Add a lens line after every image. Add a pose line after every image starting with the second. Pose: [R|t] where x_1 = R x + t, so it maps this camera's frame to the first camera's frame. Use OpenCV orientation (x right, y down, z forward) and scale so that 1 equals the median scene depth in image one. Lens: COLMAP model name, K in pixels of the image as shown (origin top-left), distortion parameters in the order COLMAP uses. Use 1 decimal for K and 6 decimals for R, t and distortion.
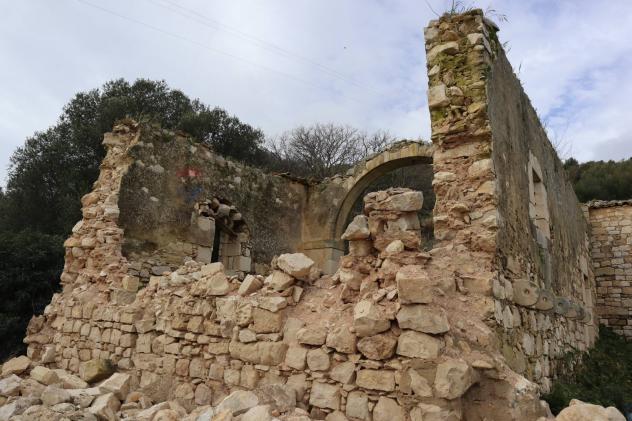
lens RADIAL K [[437.8, 0, 315.5], [0, 437.8, 215.4], [0, 0, 1]] dist [-0.129270, 0.086038]
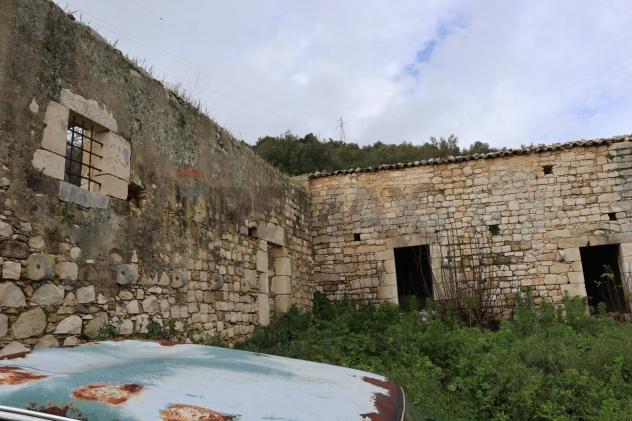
lens RADIAL K [[437.8, 0, 315.5], [0, 437.8, 215.4], [0, 0, 1]] dist [-0.129270, 0.086038]
pose [[0.929576, -0.031300, 0.367298, 0.792815], [0.016190, 0.998894, 0.044150, 0.077547], [-0.368274, -0.035094, 0.929055, 0.065589]]
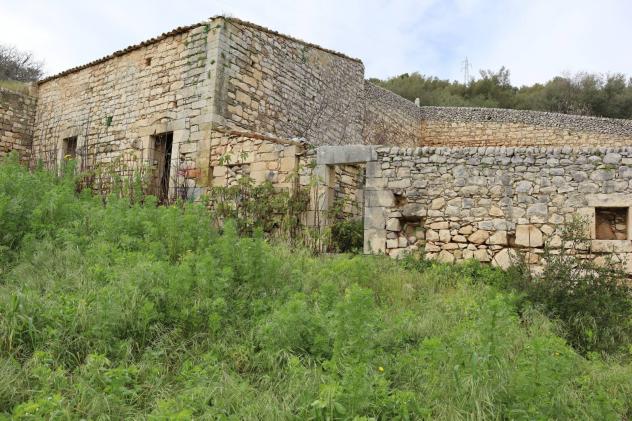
lens RADIAL K [[437.8, 0, 315.5], [0, 437.8, 215.4], [0, 0, 1]] dist [-0.129270, 0.086038]
pose [[0.998268, 0.003748, 0.058715, 3.949690], [-0.013337, 0.986405, 0.163788, 0.433379], [-0.057302, -0.164287, 0.984747, -0.886377]]
